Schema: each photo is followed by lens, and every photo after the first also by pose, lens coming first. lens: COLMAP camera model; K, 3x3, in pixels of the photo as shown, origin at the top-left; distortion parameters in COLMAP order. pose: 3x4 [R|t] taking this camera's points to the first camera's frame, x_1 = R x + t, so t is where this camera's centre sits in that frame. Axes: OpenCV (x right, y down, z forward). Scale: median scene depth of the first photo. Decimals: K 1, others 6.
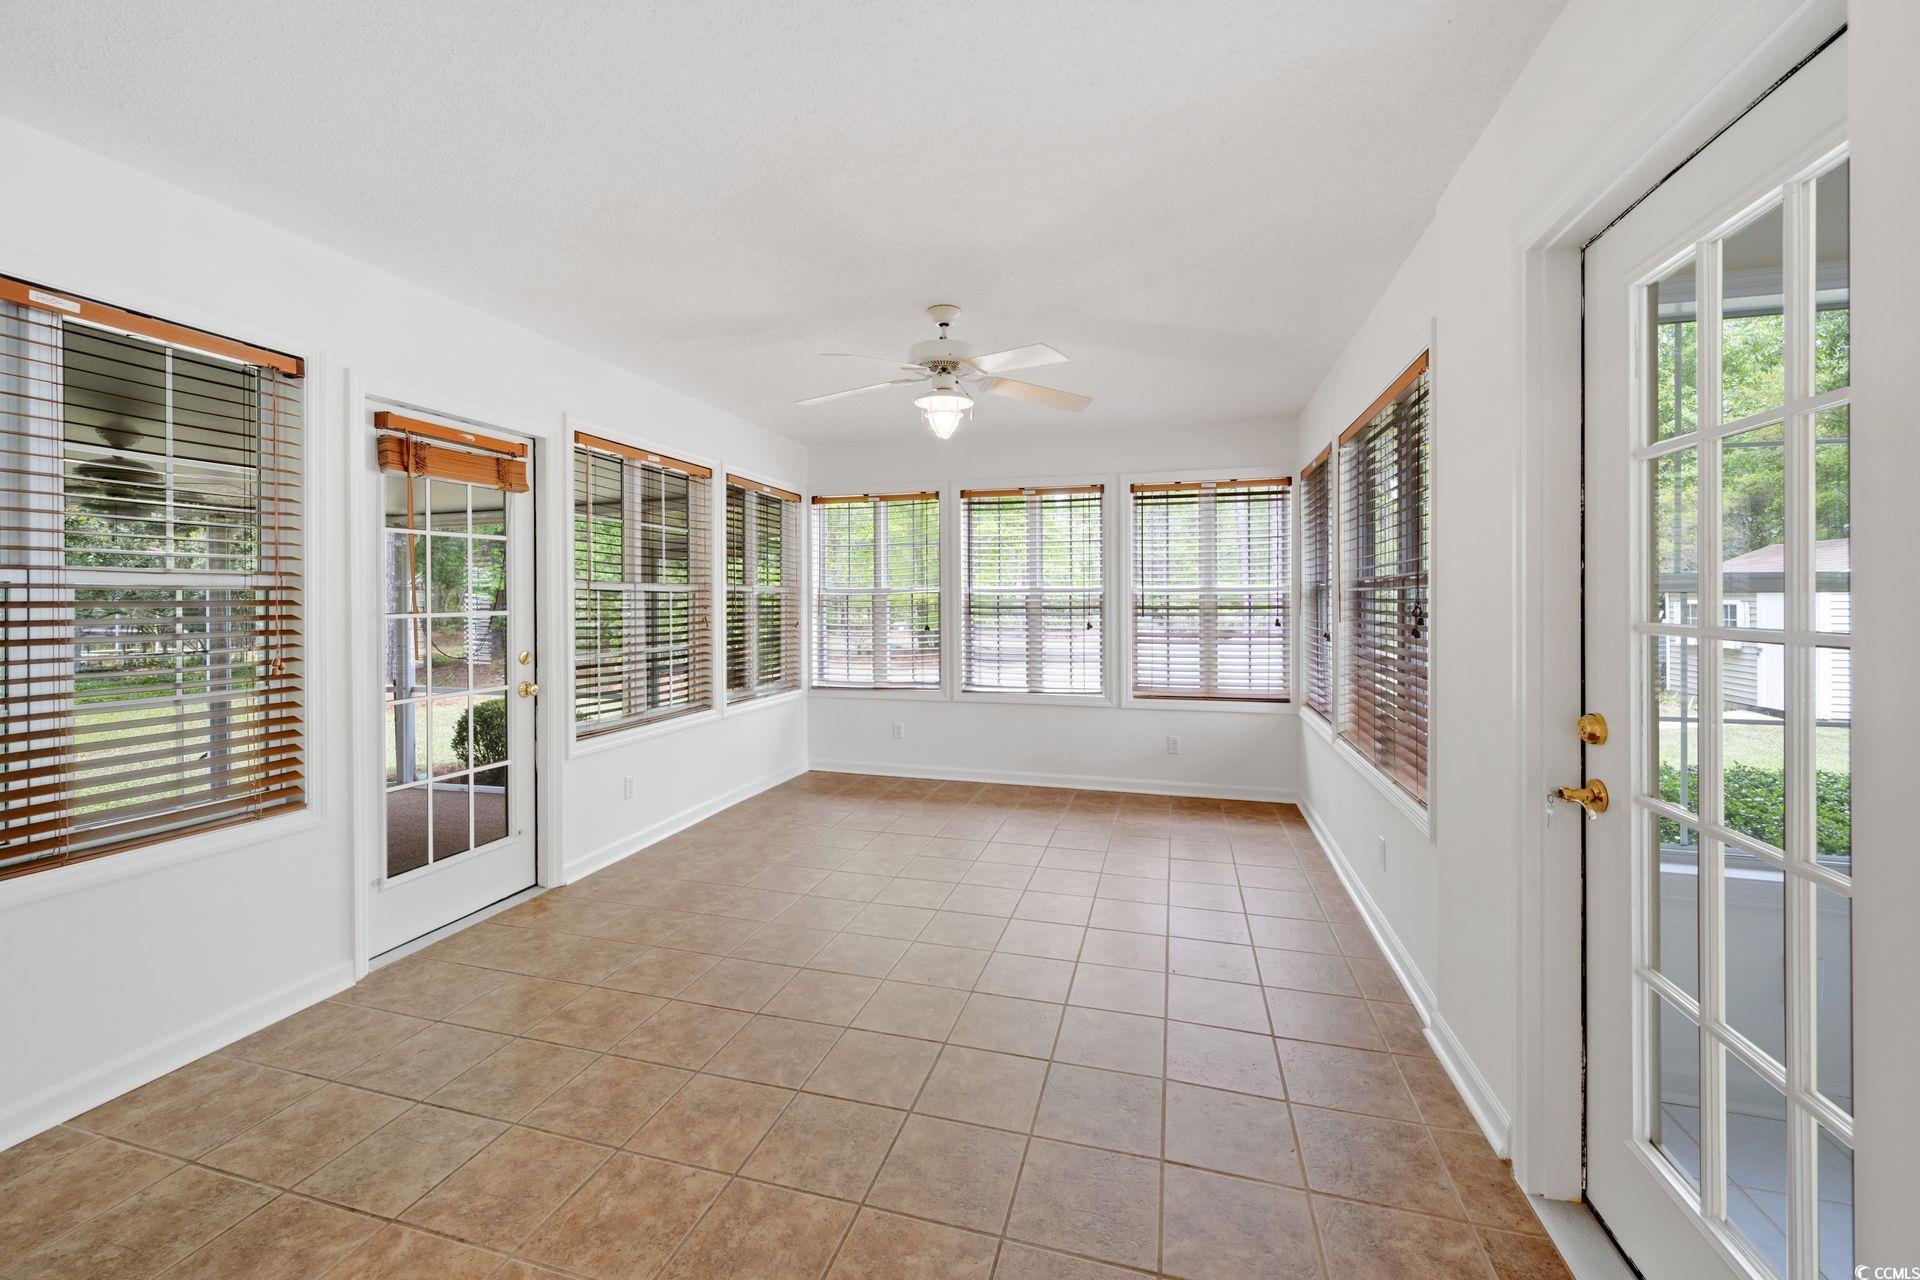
lens RADIAL K [[779.3, 0, 946.1], [0, 779.3, 605.1], [0, 0, 1]] dist [-0.001508, -0.000028]
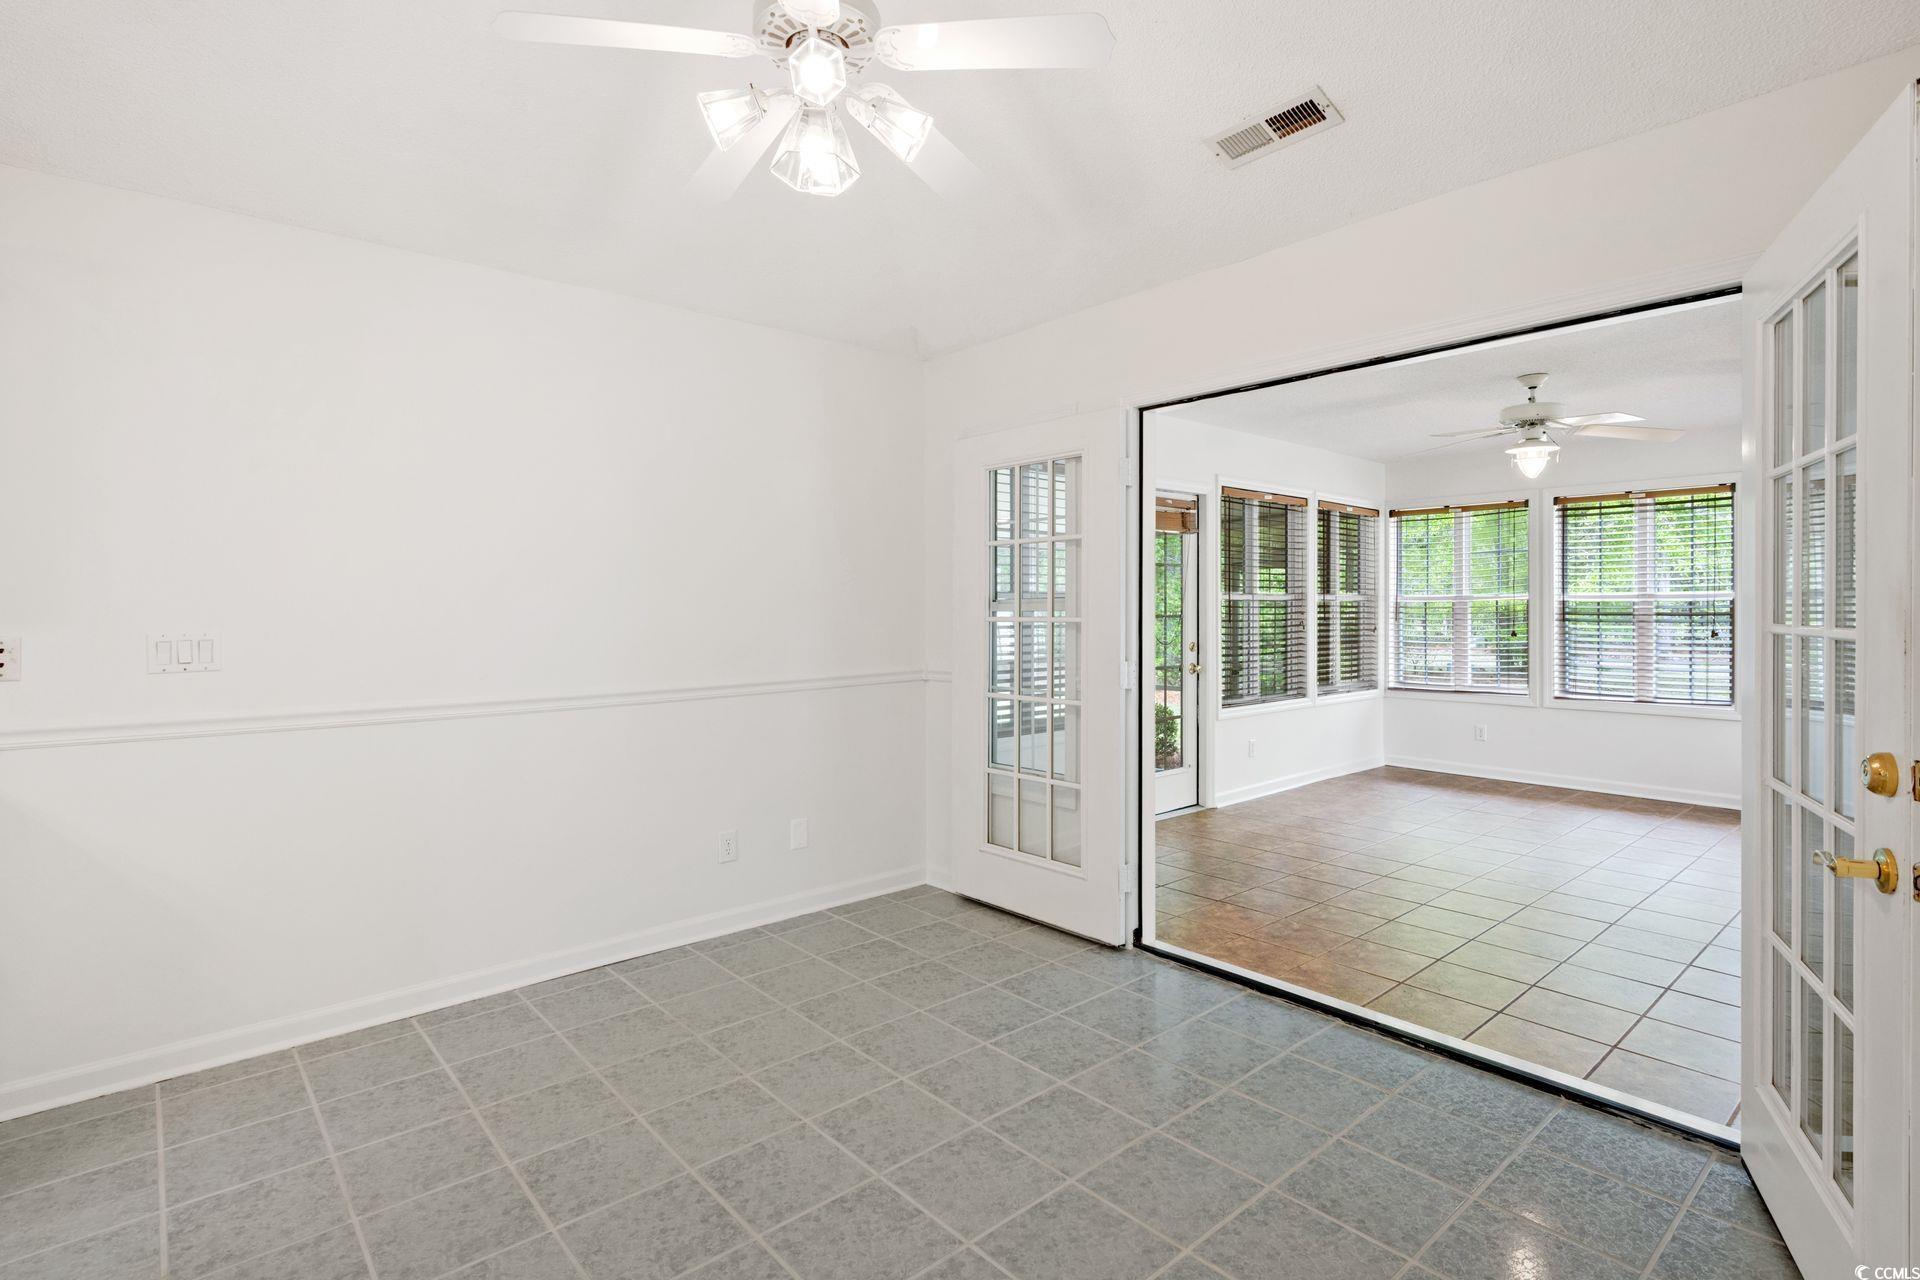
lens RADIAL K [[926.9, 0, 954.8], [0, 926.9, 621.9], [0, 0, 1]] dist [-0.002794, -0.000006]
pose [[0.844214, 0.007346, -0.535956, 0.007789], [-0.002103, 0.999944, 0.010394, 0.002269], [0.536002, -0.007648, 0.844182, -0.437323]]
